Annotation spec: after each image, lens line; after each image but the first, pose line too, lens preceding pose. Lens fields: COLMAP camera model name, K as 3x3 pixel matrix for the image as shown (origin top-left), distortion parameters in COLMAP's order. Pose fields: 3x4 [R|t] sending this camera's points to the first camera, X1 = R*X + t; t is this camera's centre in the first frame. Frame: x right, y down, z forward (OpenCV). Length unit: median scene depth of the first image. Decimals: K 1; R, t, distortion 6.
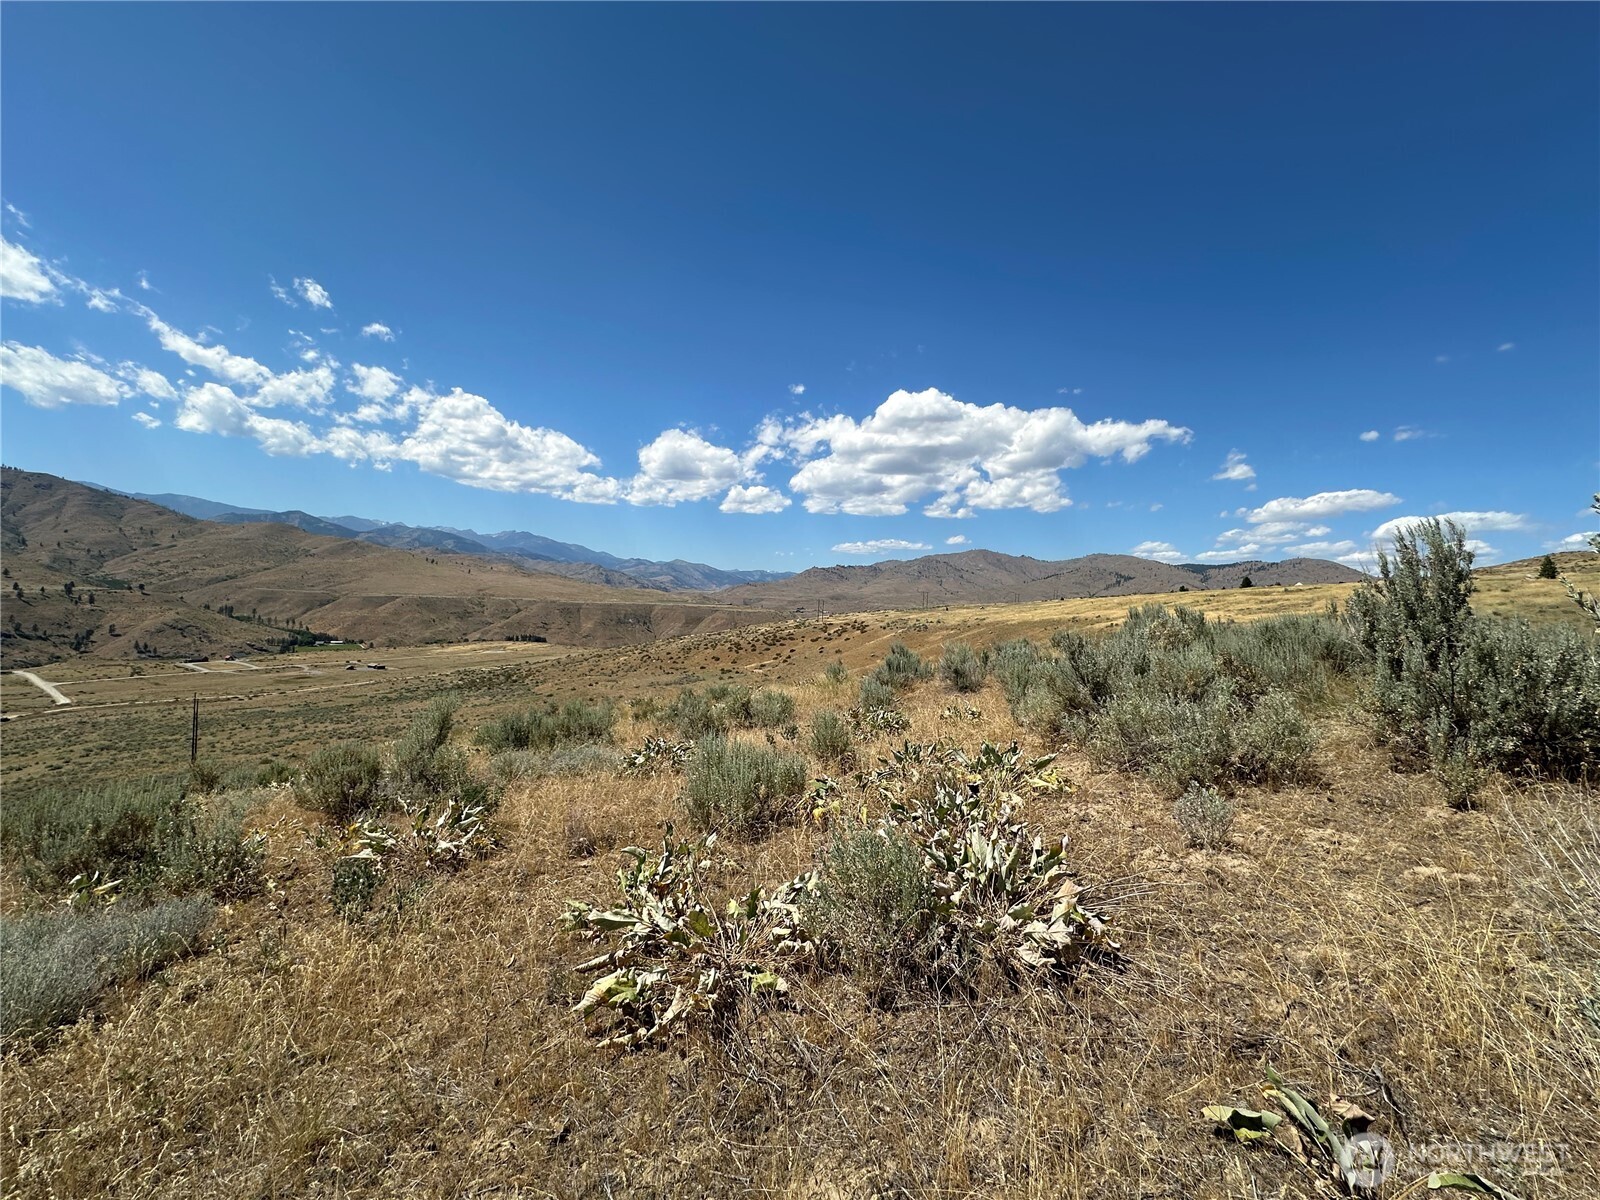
lens RADIAL K [[638.3, 0, 798.7], [0, 638.3, 601.0], [0, 0, 1]] dist [-0.003929, 0.001245]
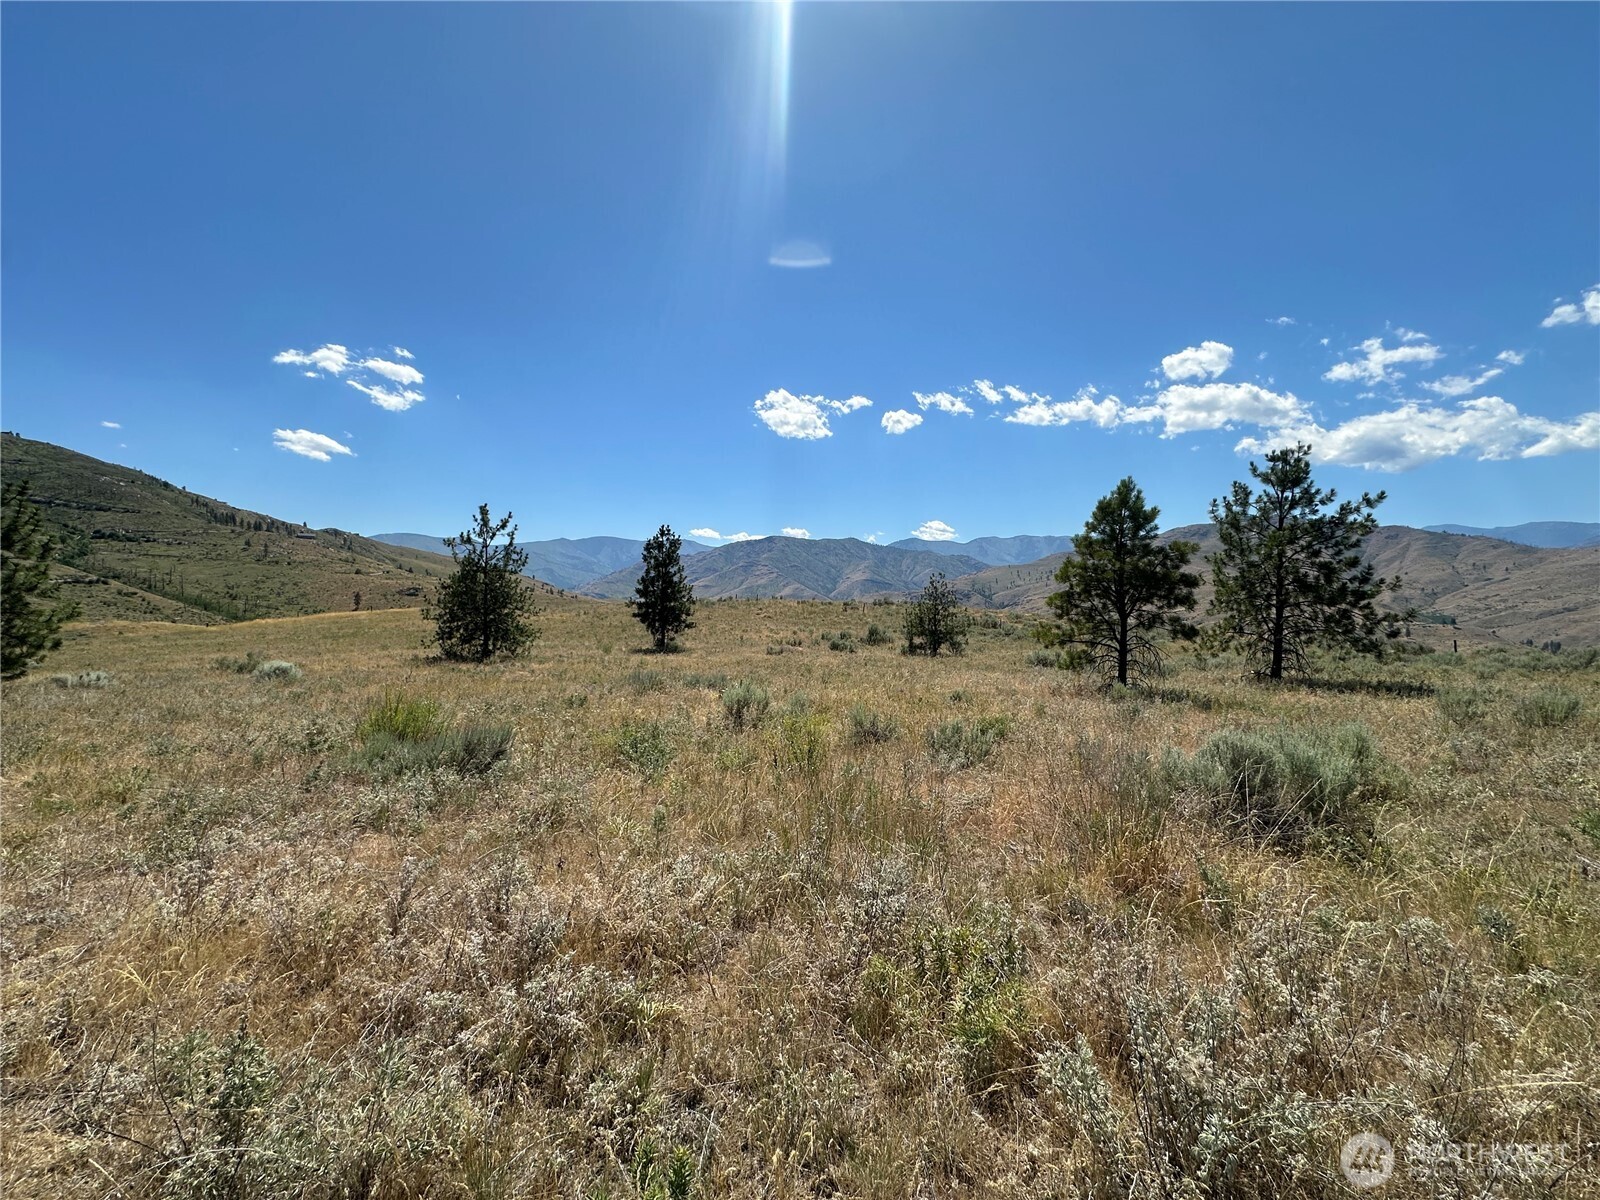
lens RADIAL K [[638.3, 0, 801.5], [0, 638.3, 597.0], [0, 0, 1]] dist [-0.003929, 0.001245]
pose [[-0.070921, -0.049311, -0.996262, 0.118585], [-0.013999, 0.998728, -0.048436, 0.004574], [0.997384, 0.010512, -0.071522, 0.024854]]
